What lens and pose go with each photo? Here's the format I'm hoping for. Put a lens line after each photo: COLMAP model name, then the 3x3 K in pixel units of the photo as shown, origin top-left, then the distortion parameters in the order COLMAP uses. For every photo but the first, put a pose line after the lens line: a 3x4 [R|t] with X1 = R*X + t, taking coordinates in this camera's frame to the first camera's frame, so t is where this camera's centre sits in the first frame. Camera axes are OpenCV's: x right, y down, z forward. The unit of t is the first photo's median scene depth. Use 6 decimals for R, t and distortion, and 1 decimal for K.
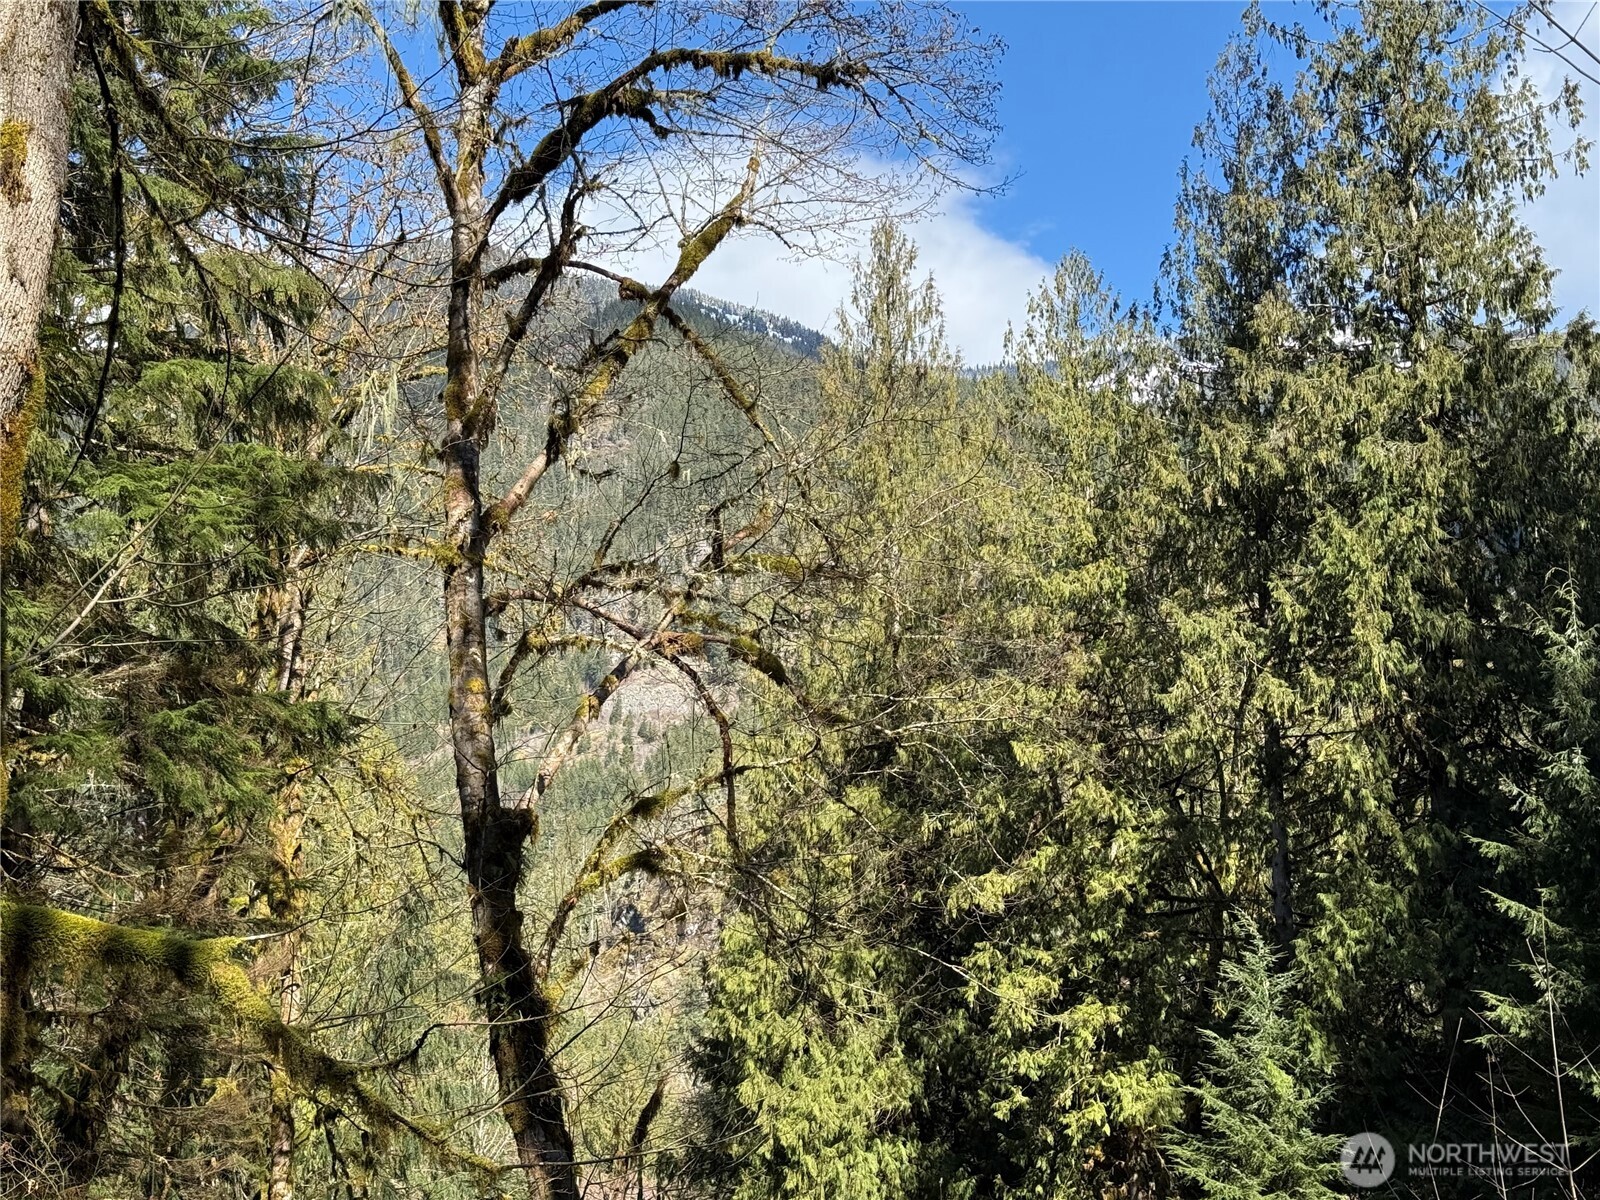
lens RADIAL K [[2211.9, 0, 799.6], [0, 2211.9, 590.3], [0, 0, 1]] dist [0.118950, 0.000000]
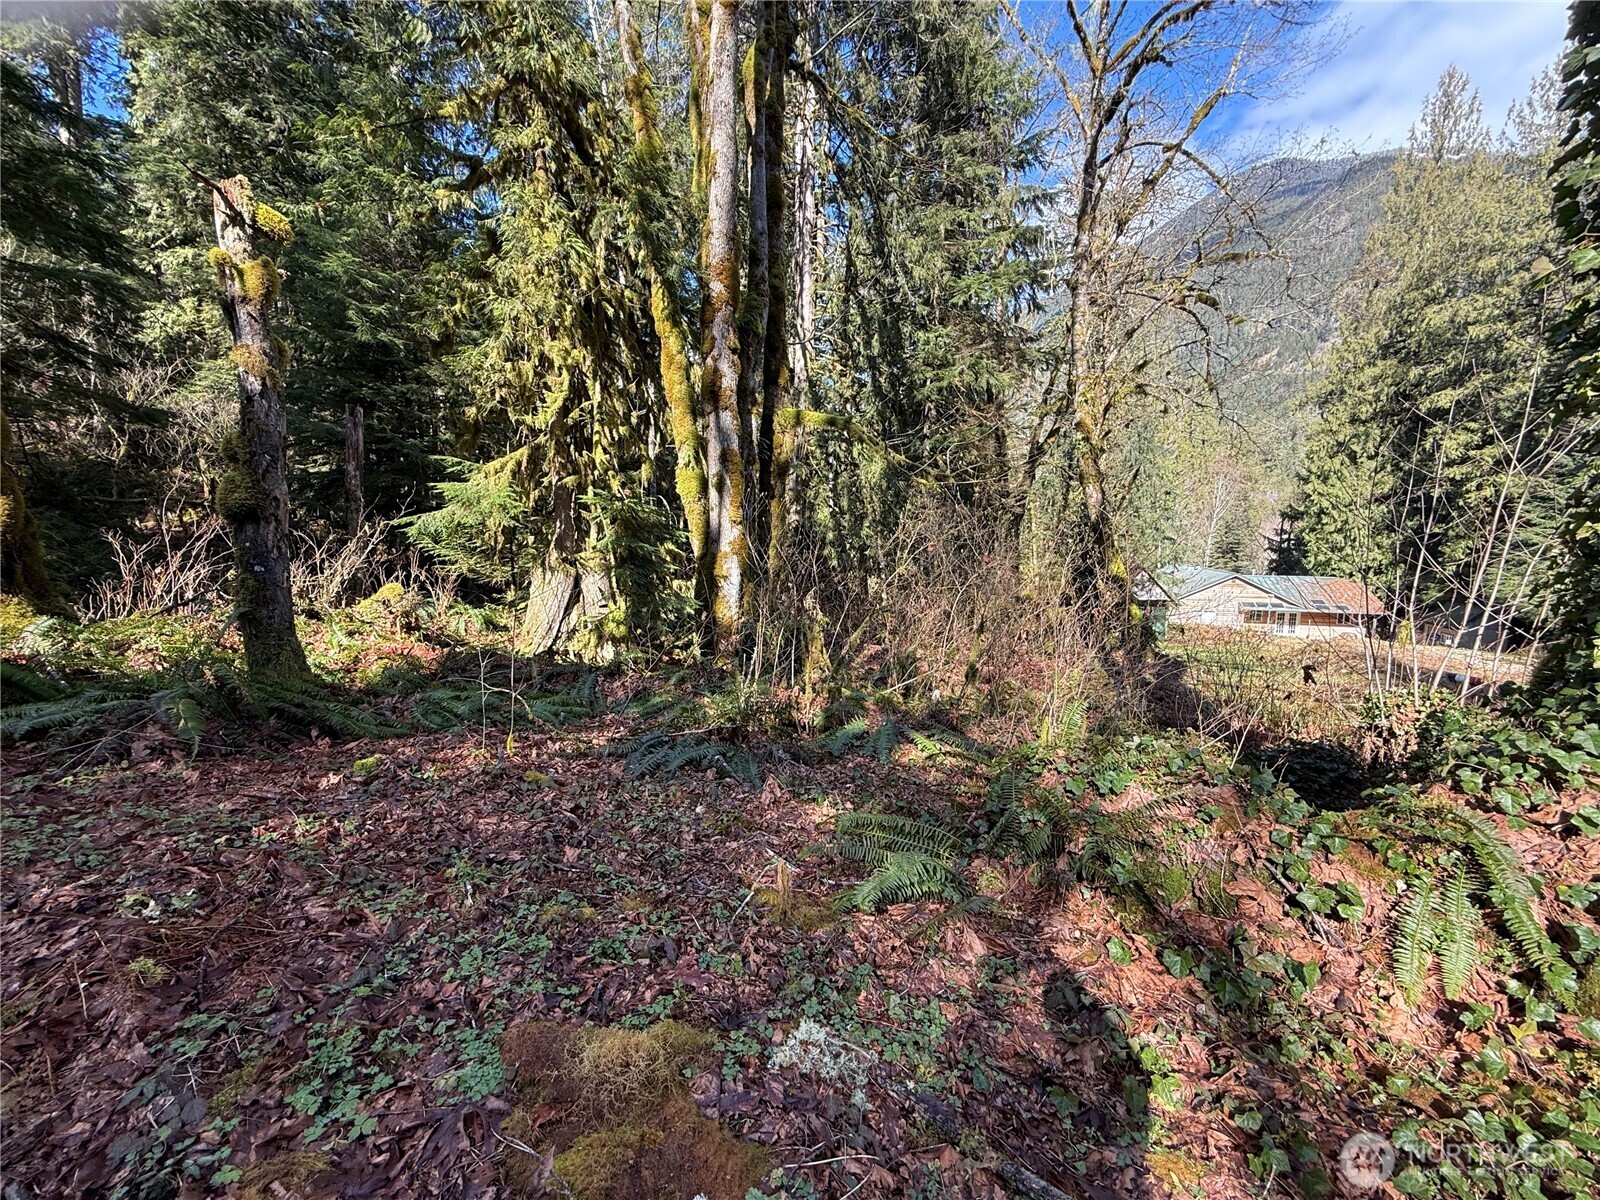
lens RADIAL K [[638.3, 0, 800.7], [0, 638.3, 599.9], [0, 0, 1]] dist [0.003790, -0.000771]
pose [[0.722221, 0.106718, -0.683379, 0.080664], [0.153962, 0.938432, 0.309261, 0.024664], [0.674309, -0.328569, 0.661325, 0.049884]]
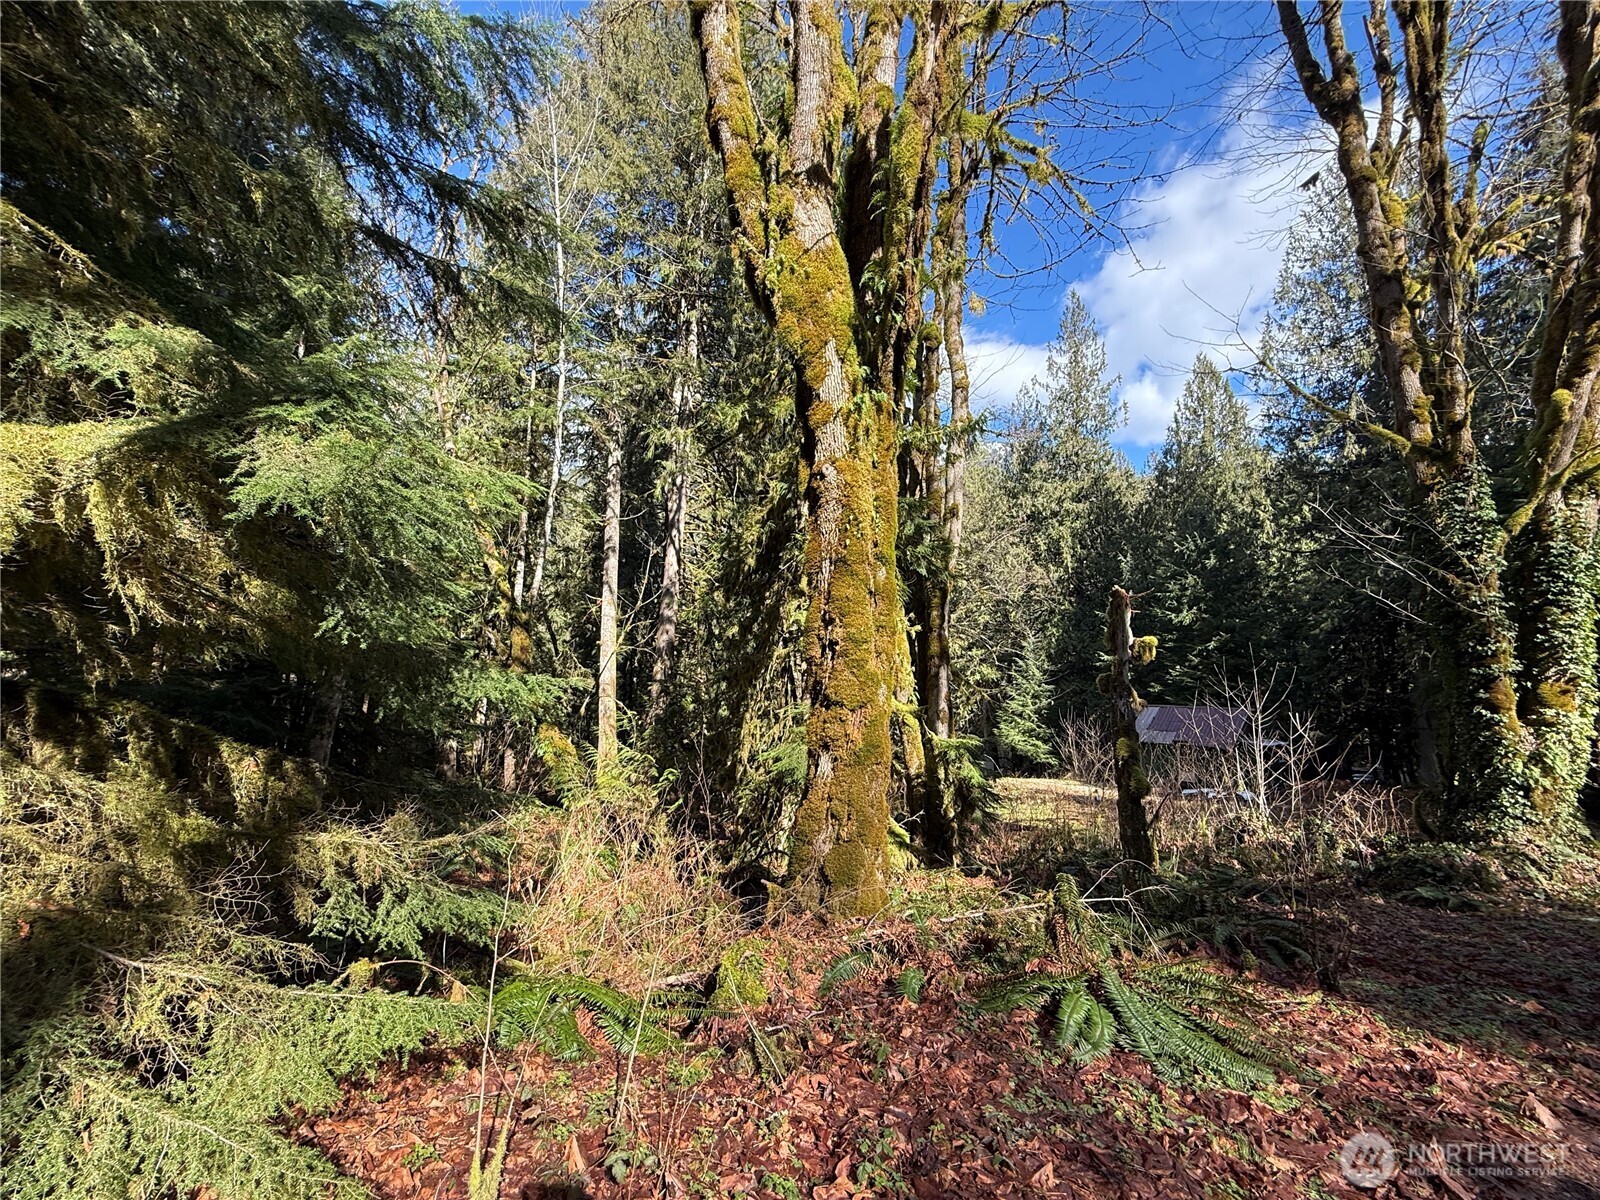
lens RADIAL K [[638.3, 0, 801.9], [0, 638.3, 599.2], [0, 0, 1]] dist [0.003790, -0.000771]
pose [[0.998531, 0.024673, -0.048235, -0.113386], [-0.018312, 0.991588, 0.128131, -0.031513], [0.050990, -0.127060, 0.990584, -0.079807]]
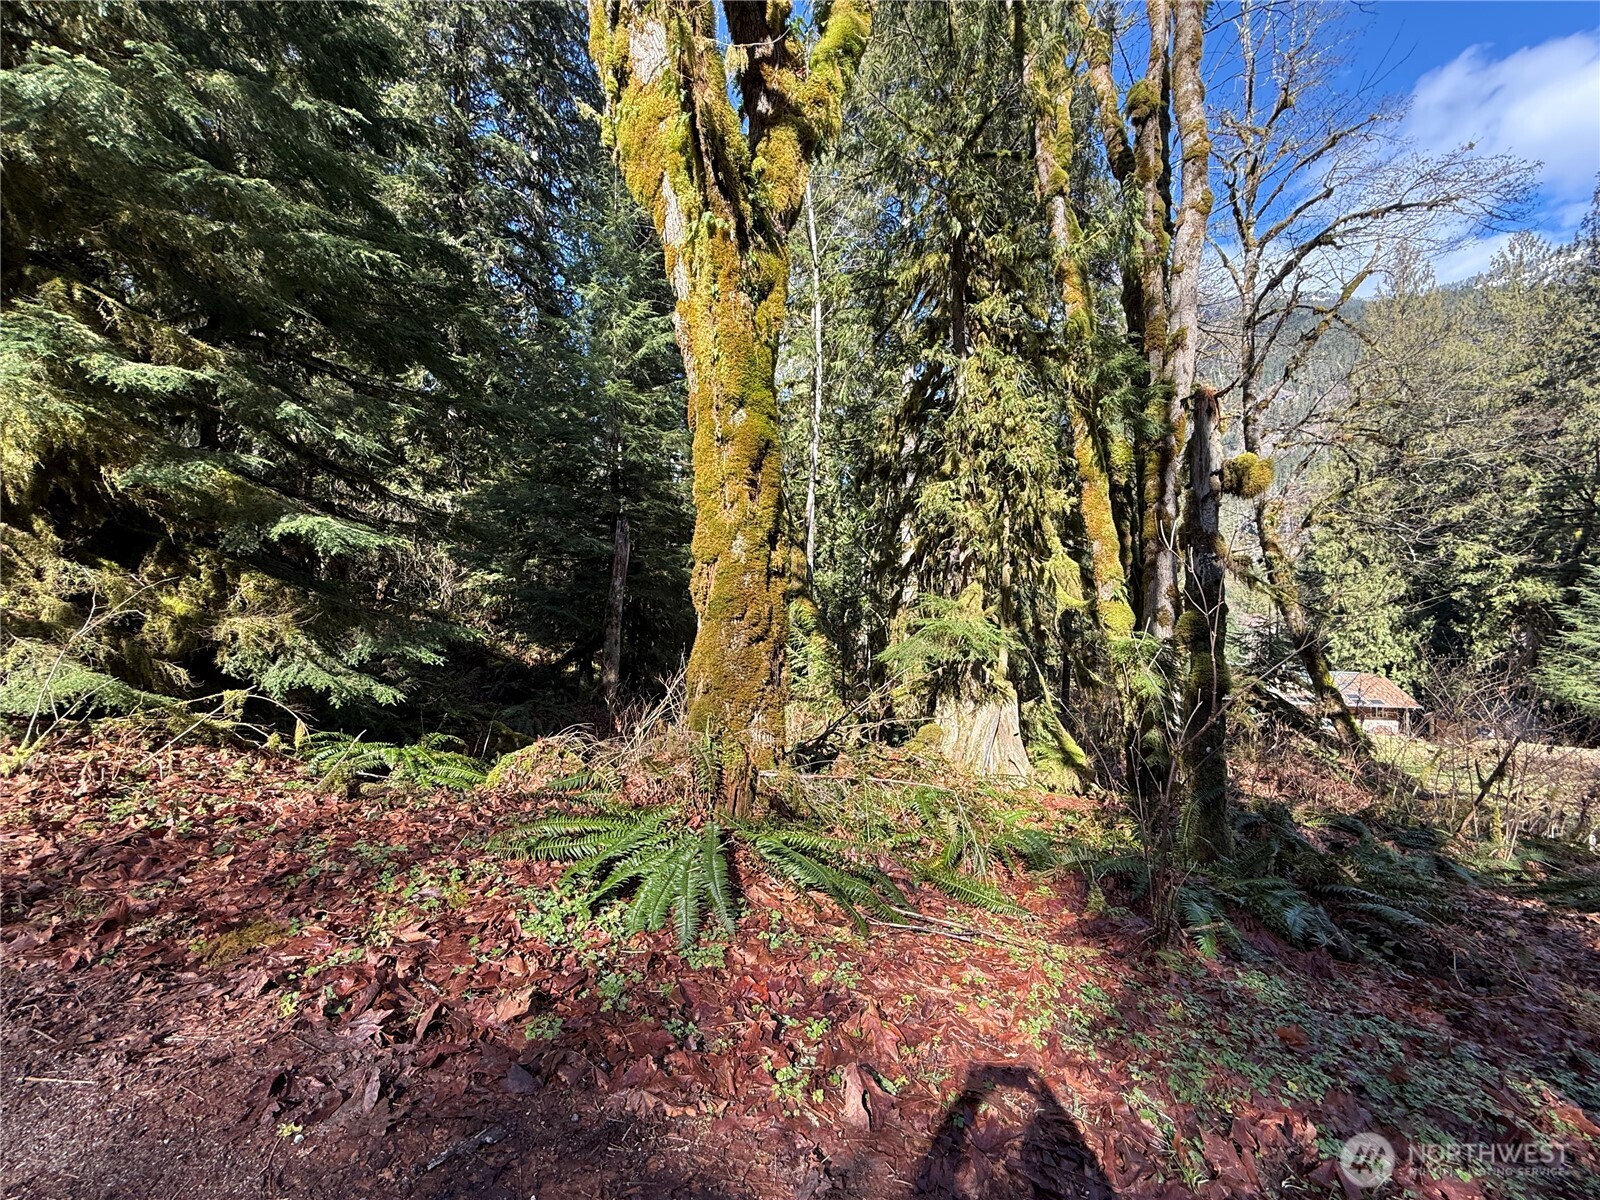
lens RADIAL K [[638.3, 0, 795.6], [0, 638.3, 598.9], [0, 0, 1]] dist [0.003790, -0.000771]
pose [[0.773982, 0.014827, -0.633034, -0.033734], [0.136391, 0.972355, 0.189534, -0.012030], [0.618344, -0.233036, 0.750563, -0.046913]]
